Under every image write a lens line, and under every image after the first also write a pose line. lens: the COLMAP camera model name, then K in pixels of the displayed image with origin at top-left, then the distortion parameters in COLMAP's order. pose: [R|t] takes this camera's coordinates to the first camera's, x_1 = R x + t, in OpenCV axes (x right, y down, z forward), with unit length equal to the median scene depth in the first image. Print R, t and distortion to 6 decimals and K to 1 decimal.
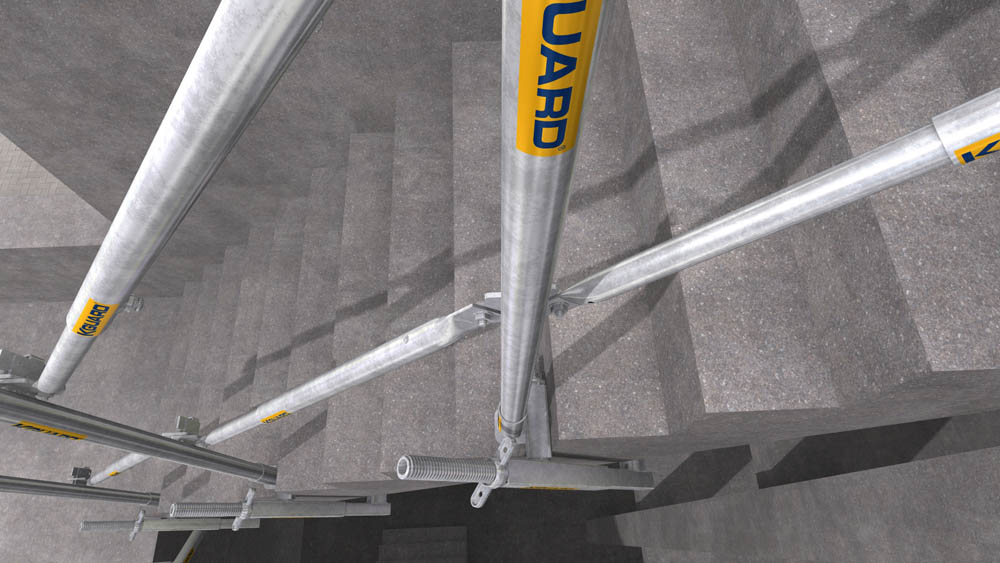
lens RADIAL K [[563.4, 0, 500.0], [0, 563.4, 281.5], [0, 0, 1]] dist [0.000156, 0.001053]
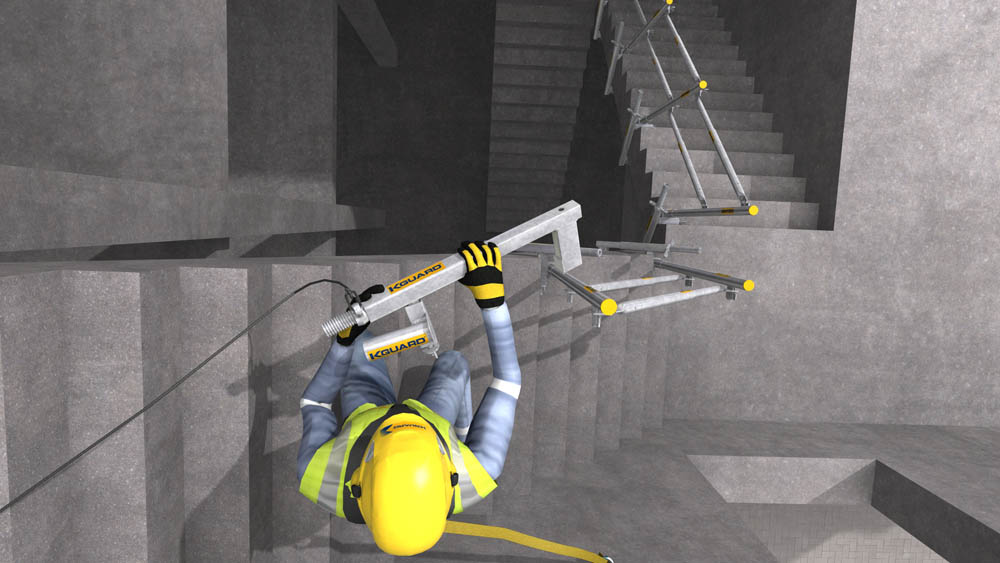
lens RADIAL K [[563.4, 0, 500.0], [0, 563.4, 281.5], [0, 0, 1]] dist [0.000156, 0.001053]
pose [[-0.996105, -0.077059, -0.042865, -0.249710], [0.059726, -0.947235, 0.314927, -0.215382], [-0.064871, 0.311140, 0.948147, -0.528973]]
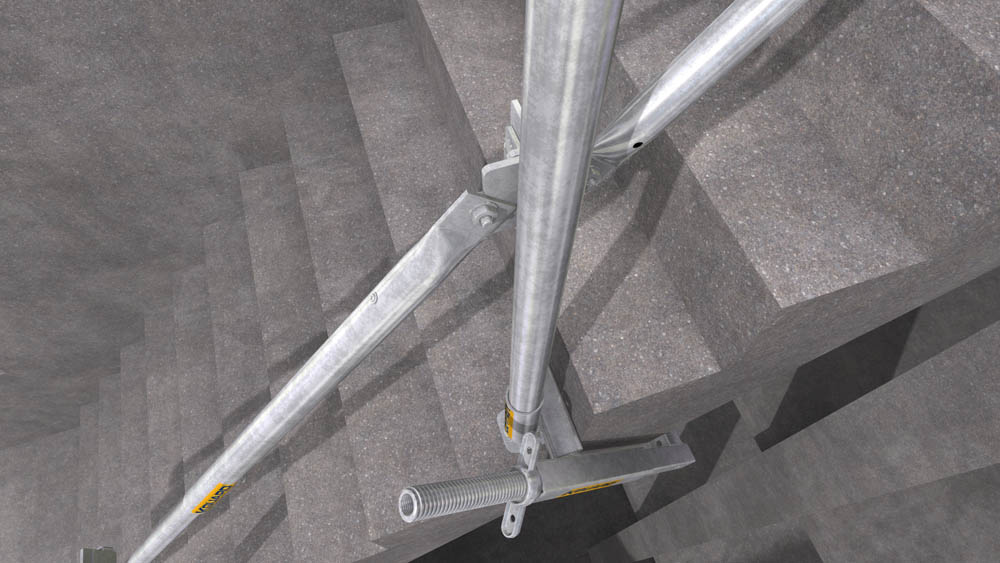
lens RADIAL K [[563.4, 0, 500.0], [0, 563.4, 281.5], [0, 0, 1]] dist [0.000156, 0.001053]
pose [[0.959427, -0.245652, 0.138403, -0.054569], [0.256917, 0.963882, -0.070182, 0.083579], [-0.116164, 0.102893, 0.987886, 0.154250]]
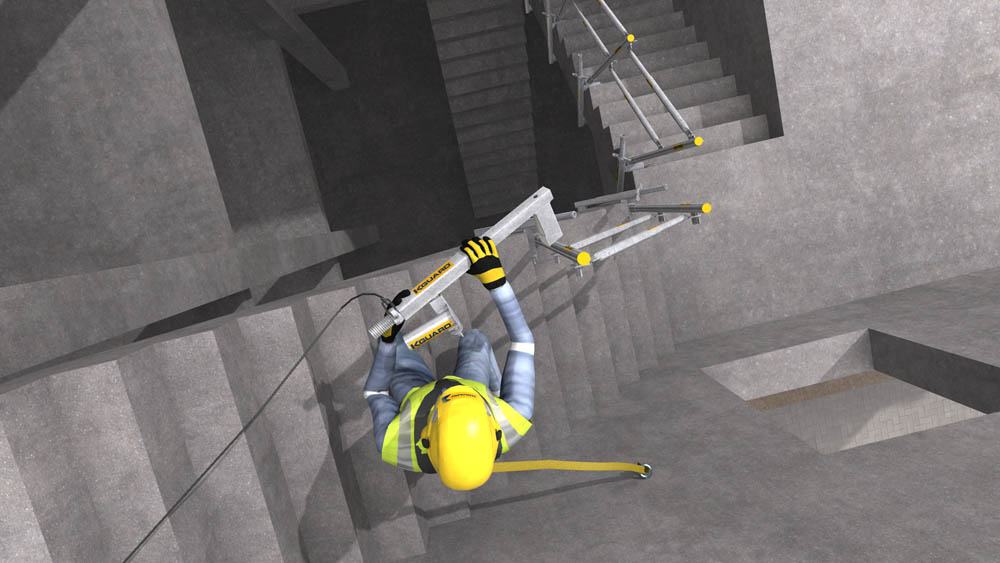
lens RADIAL K [[563.4, 0, 500.0], [0, 563.4, 281.5], [0, 0, 1]] dist [0.000156, 0.001053]
pose [[-0.981811, 0.187394, -0.030504, -0.264569], [-0.188271, -0.940194, 0.283881, -0.296838], [0.024518, 0.284461, 0.958374, -0.757480]]
